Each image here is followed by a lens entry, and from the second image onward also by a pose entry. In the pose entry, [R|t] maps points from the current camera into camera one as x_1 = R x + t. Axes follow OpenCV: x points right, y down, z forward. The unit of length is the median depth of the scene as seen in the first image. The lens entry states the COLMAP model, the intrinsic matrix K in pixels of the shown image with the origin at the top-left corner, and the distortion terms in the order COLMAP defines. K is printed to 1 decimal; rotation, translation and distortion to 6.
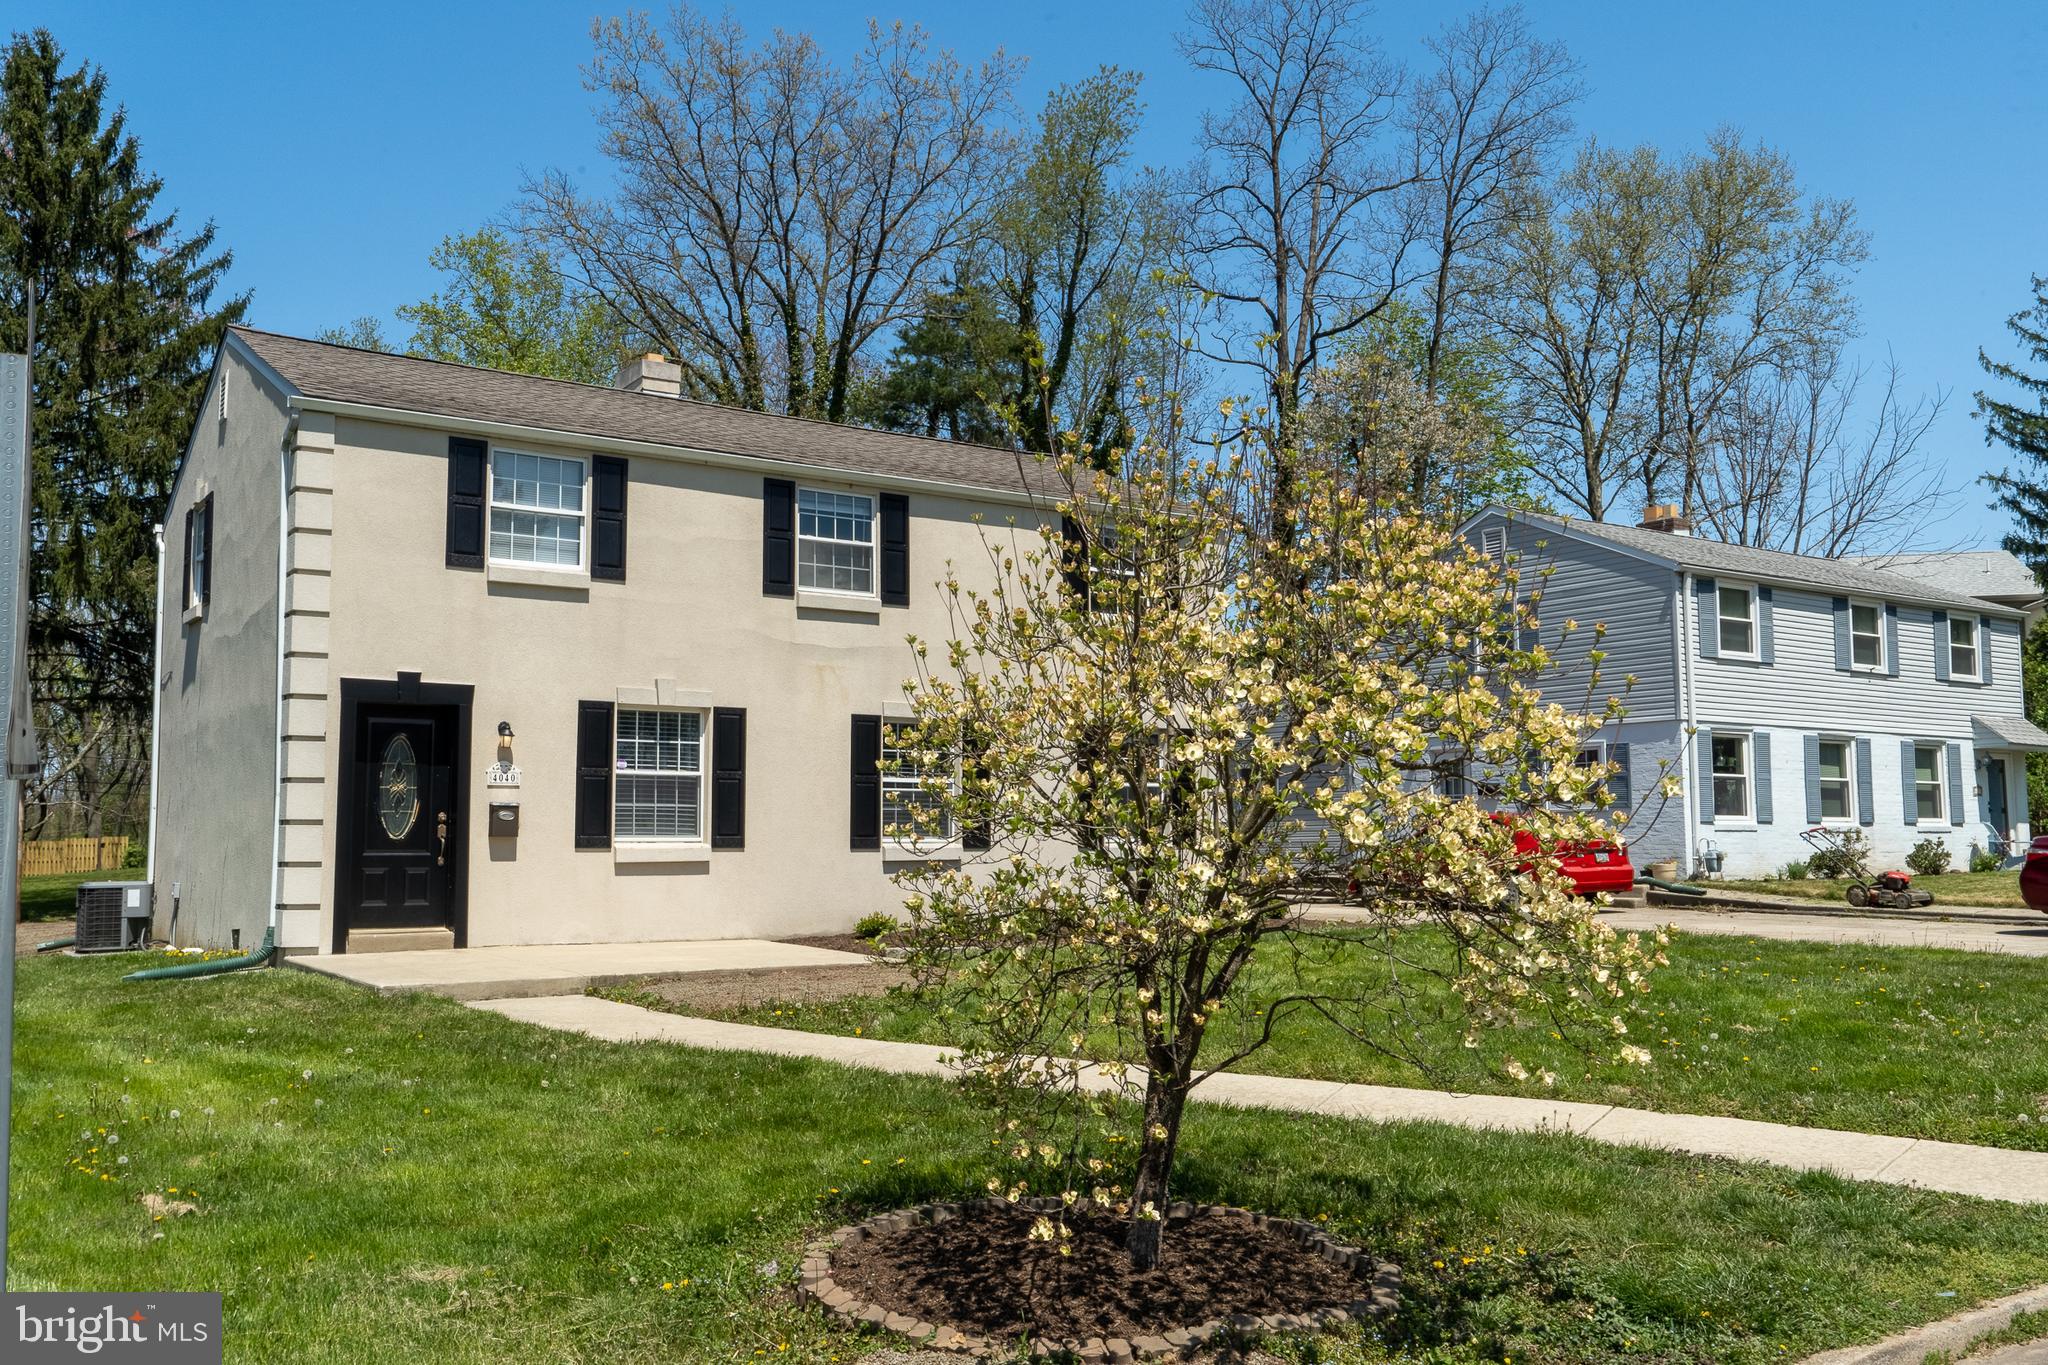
lens RADIAL K [[1717.1, 0, 1016.5], [0, 1717.1, 678.3], [0, 0, 1]] dist [-0.007402, 0.000743]
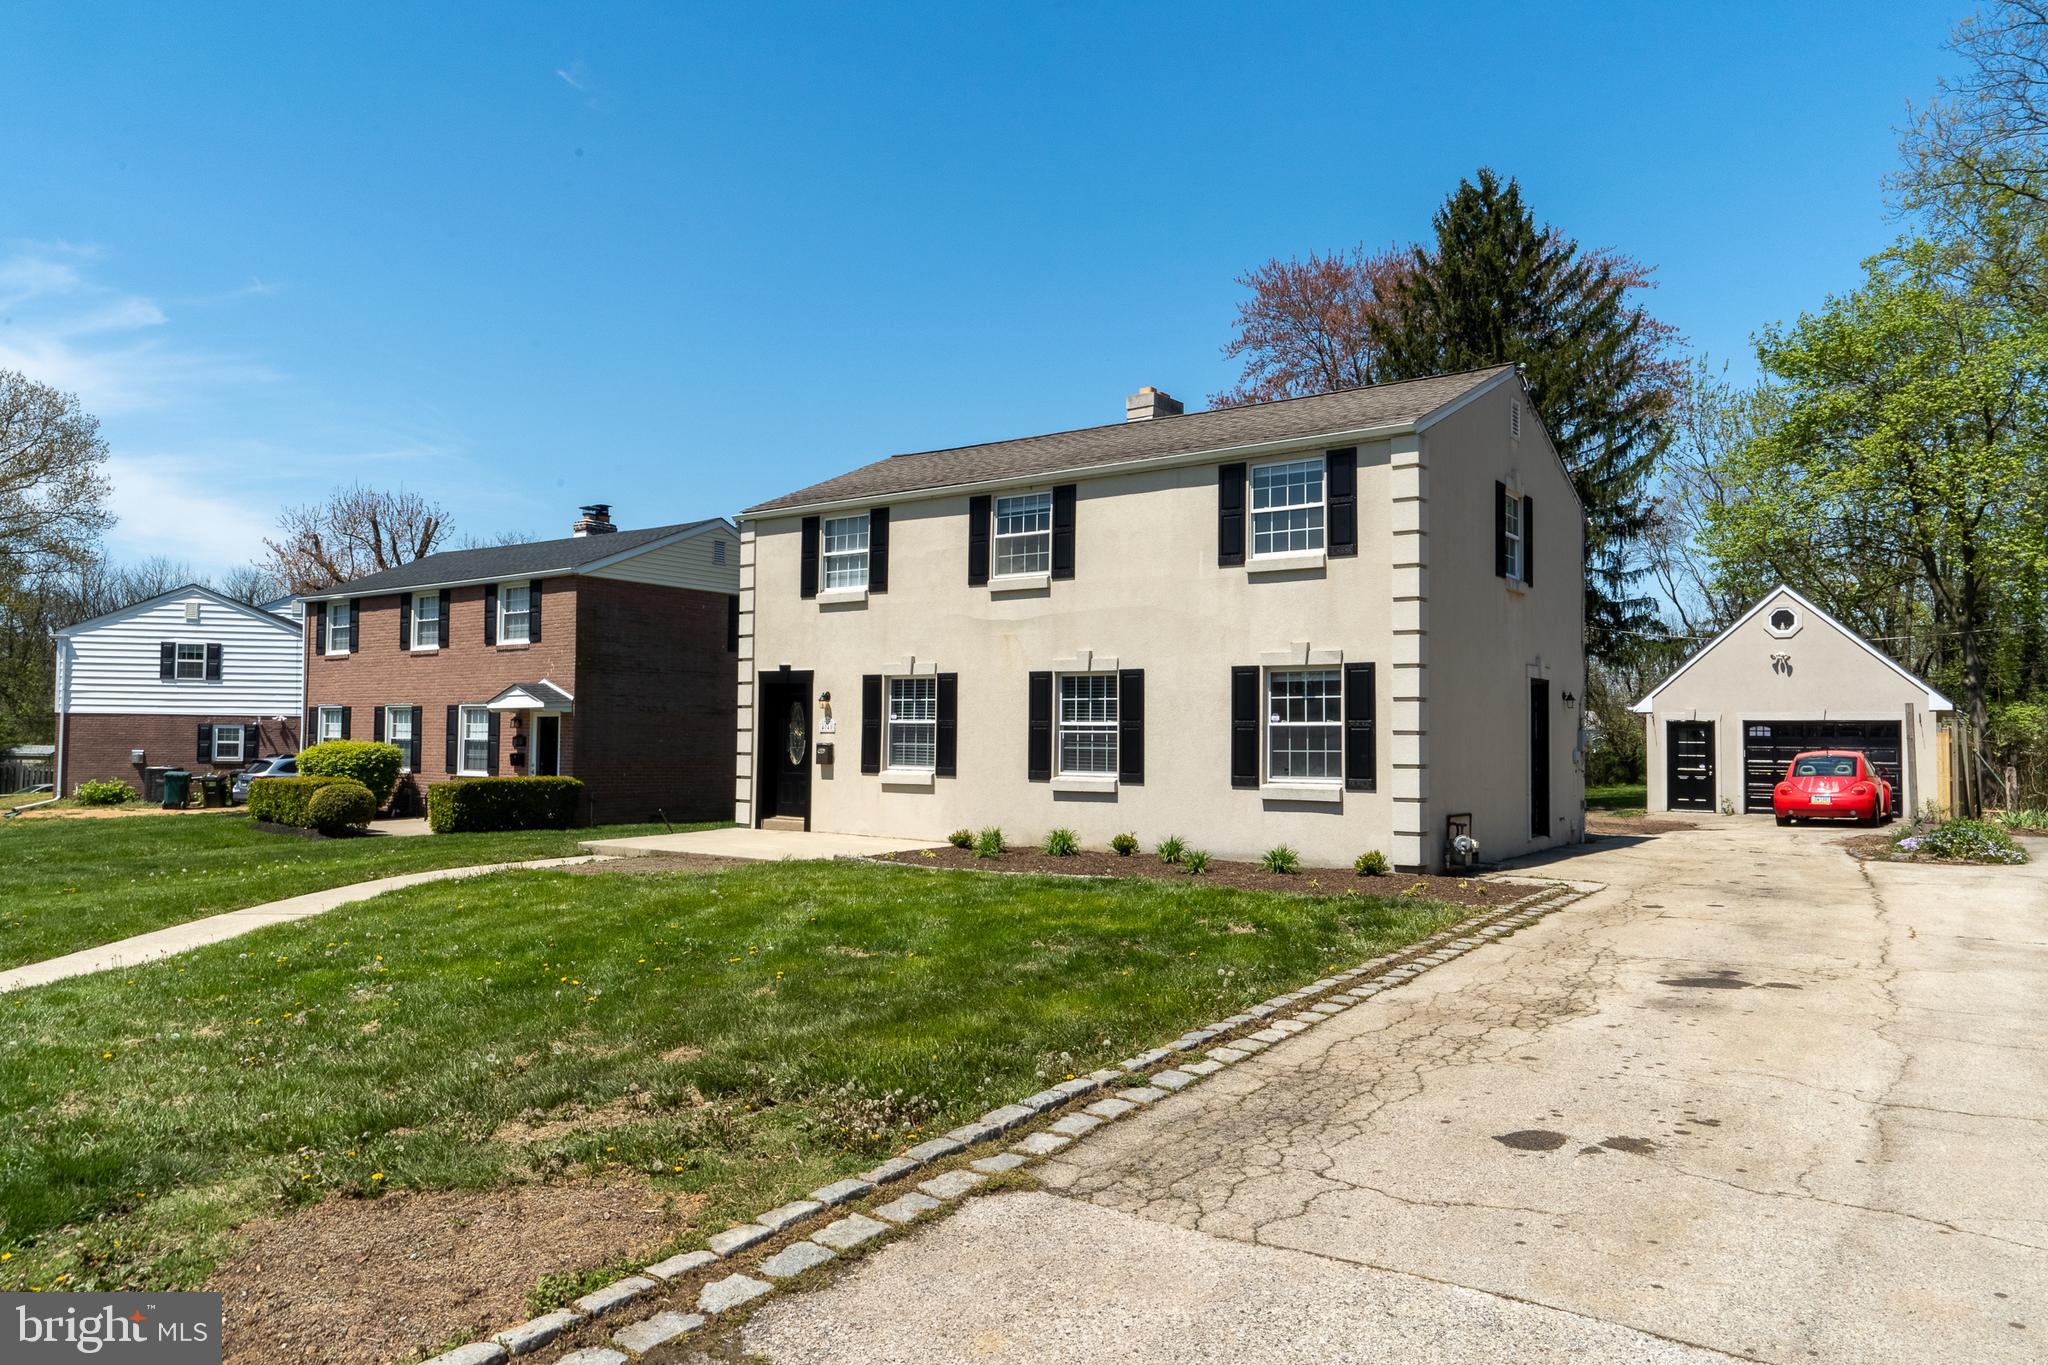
lens RADIAL K [[1378.8, 0, 1013.8], [0, 1378.8, 689.3], [0, 0, 1]] dist [0.004670, 0.000713]
pose [[0.312301, -0.033772, -0.949383, 0.894534], [0.071536, 0.997366, -0.011947, 0.047098], [0.947286, -0.064184, 0.313895, 0.709885]]
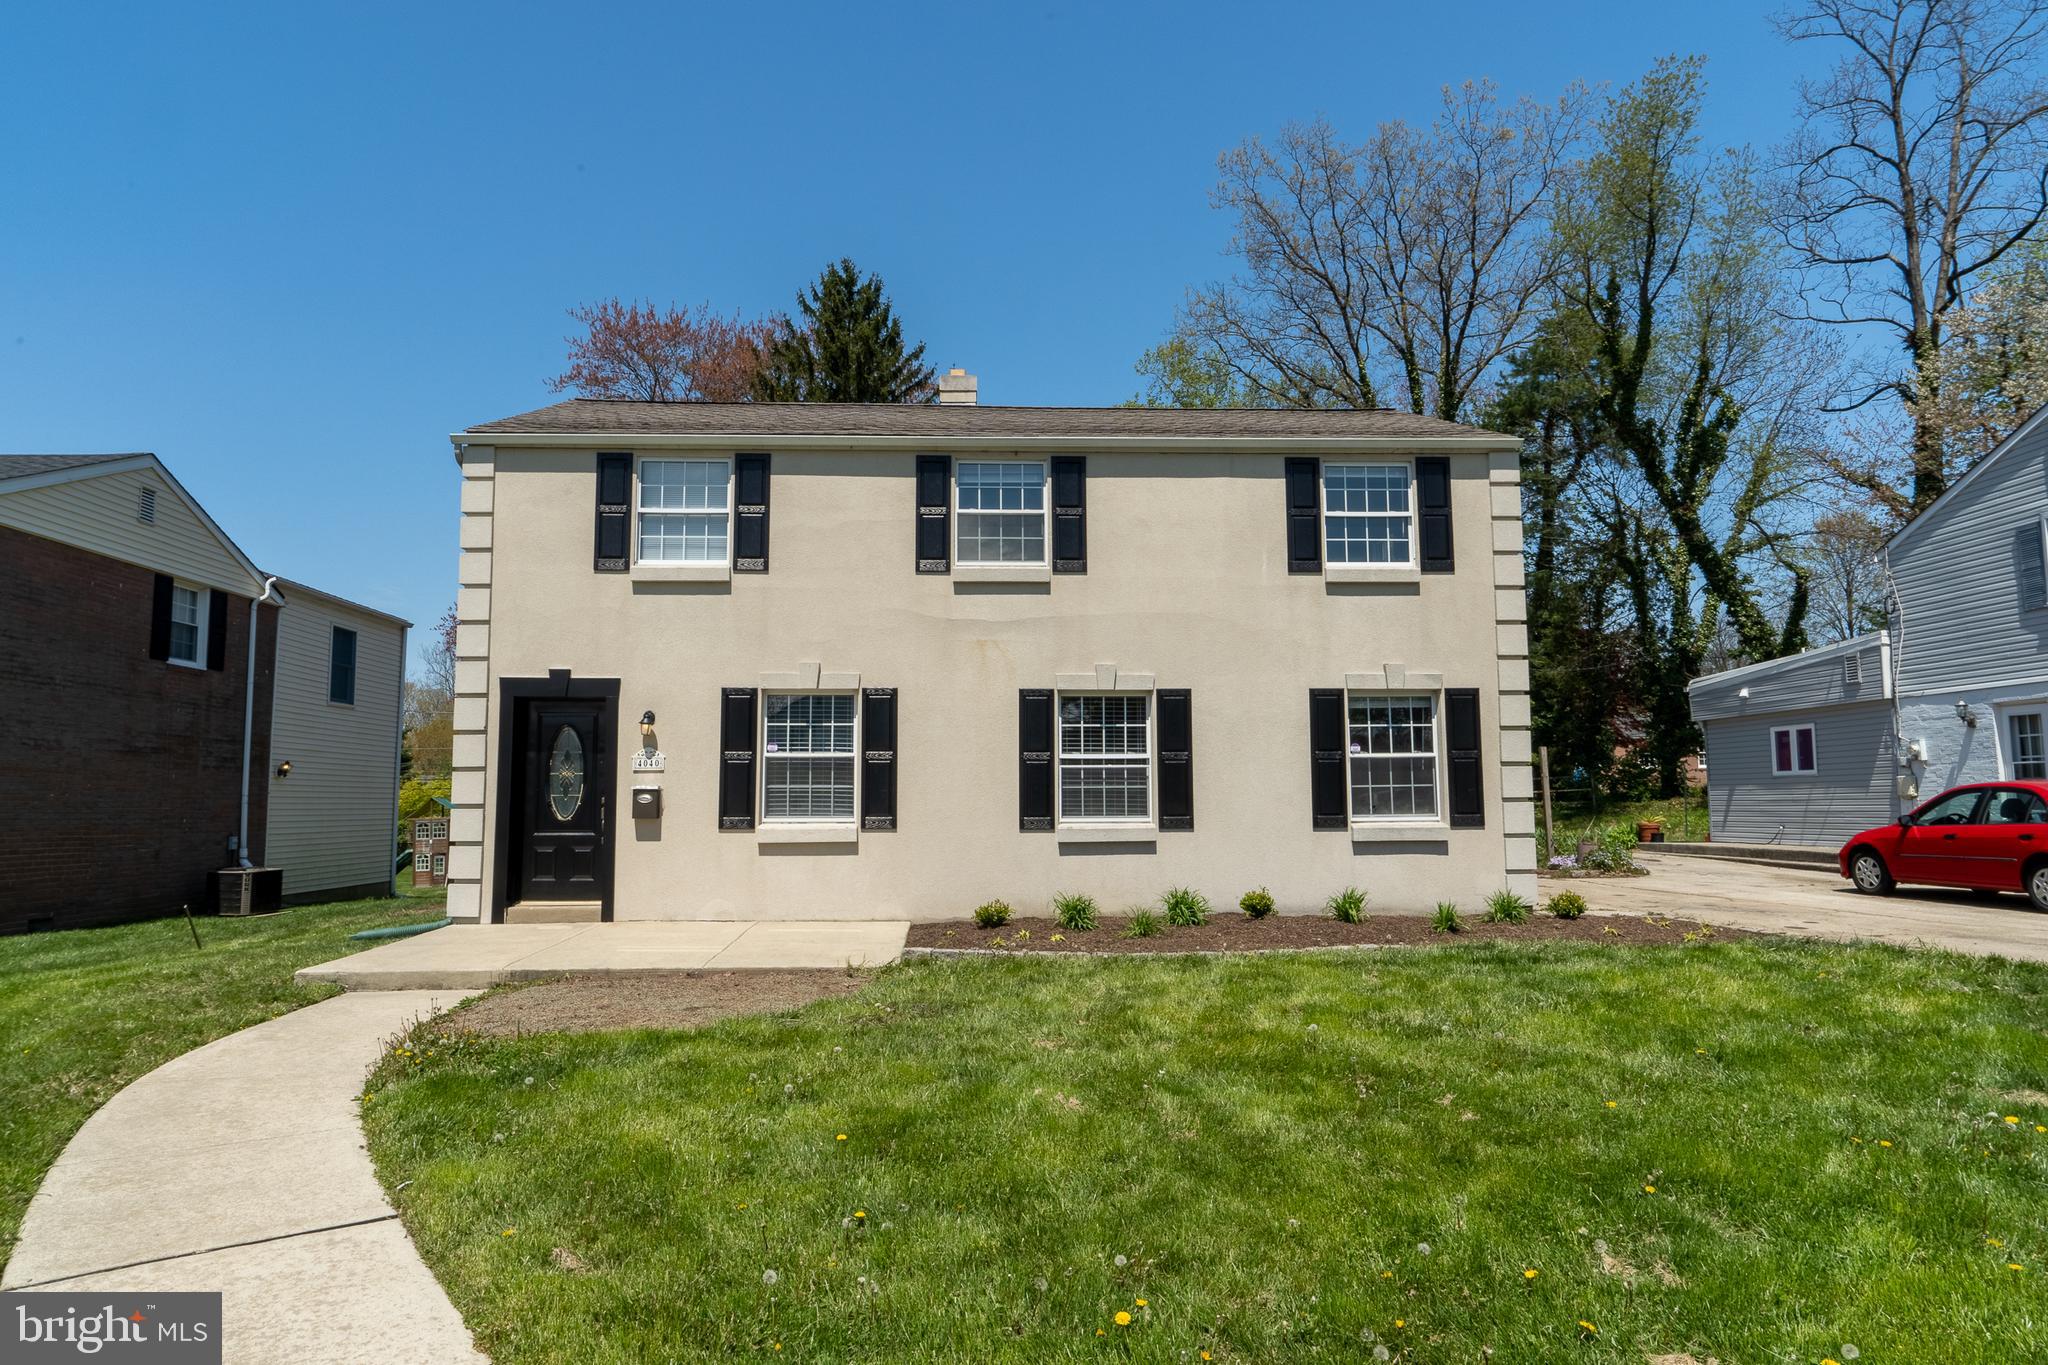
lens RADIAL K [[1223.2, 0, 1032.0], [0, 1223.2, 685.2], [0, 0, 1]] dist [-0.001475, -0.000015]
pose [[0.844630, -0.049418, -0.533065, 0.289314], [0.051879, 0.998599, -0.010373, 0.027608], [0.532831, -0.018893, 0.846011, 0.447555]]
